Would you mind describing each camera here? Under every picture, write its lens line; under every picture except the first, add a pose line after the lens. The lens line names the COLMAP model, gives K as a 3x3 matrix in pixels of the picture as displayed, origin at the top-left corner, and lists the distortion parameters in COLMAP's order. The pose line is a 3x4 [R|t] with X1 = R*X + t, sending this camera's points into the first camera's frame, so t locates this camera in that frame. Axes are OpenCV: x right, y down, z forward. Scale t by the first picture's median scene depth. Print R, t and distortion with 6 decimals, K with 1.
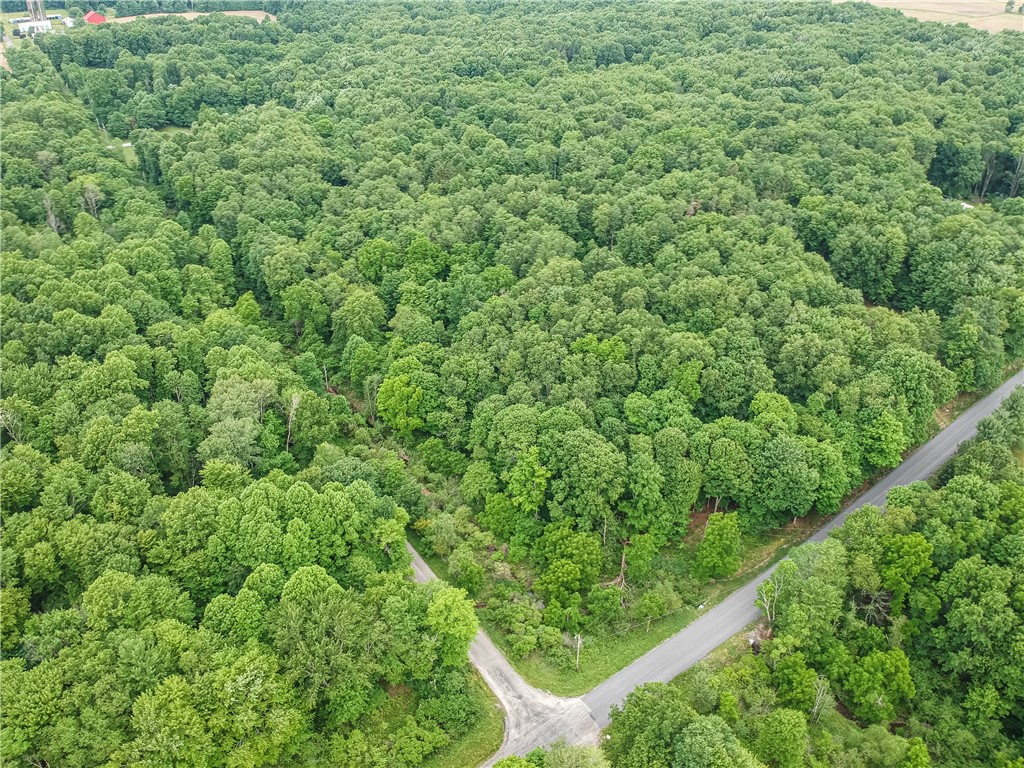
lens RADIAL K [[750.6, 0, 512.0], [0, 750.6, 384.0], [0, 0, 1]] dist [0.065902, -0.130368]
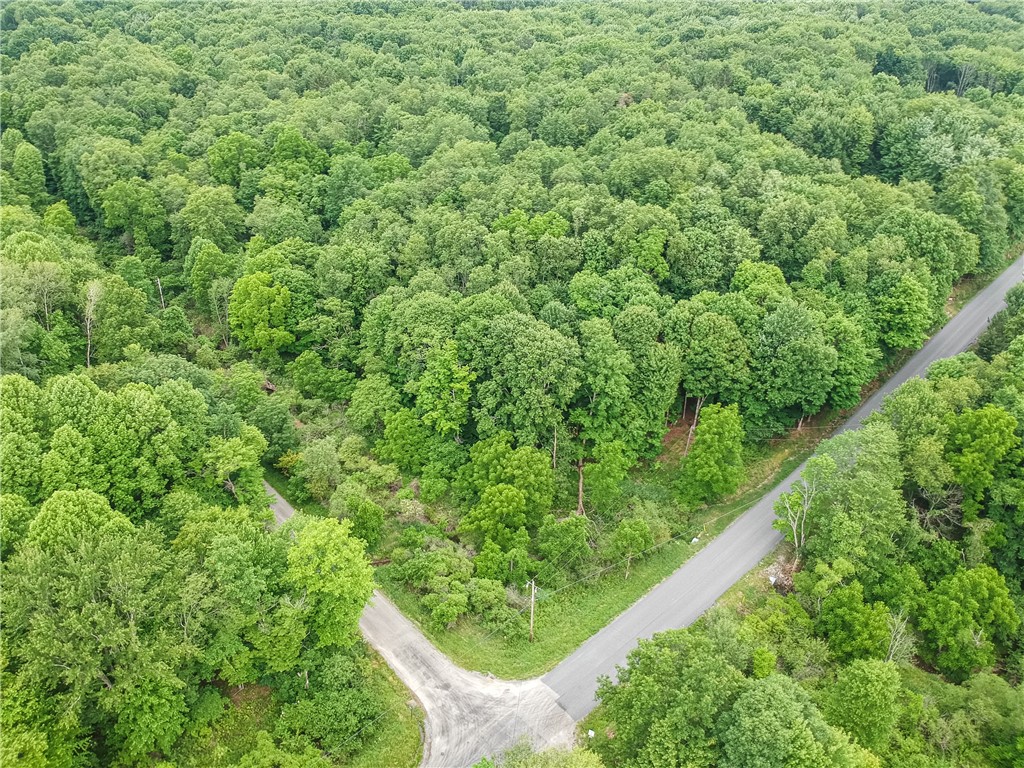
lens RADIAL K [[750.6, 0, 512.0], [0, 750.6, 384.0], [0, 0, 1]] dist [0.065902, -0.130368]
pose [[0.991588, -0.045261, 0.121267, -0.000112], [0.048067, 0.998638, -0.020311, 0.139058], [-0.120182, 0.025969, 0.992412, 0.282000]]
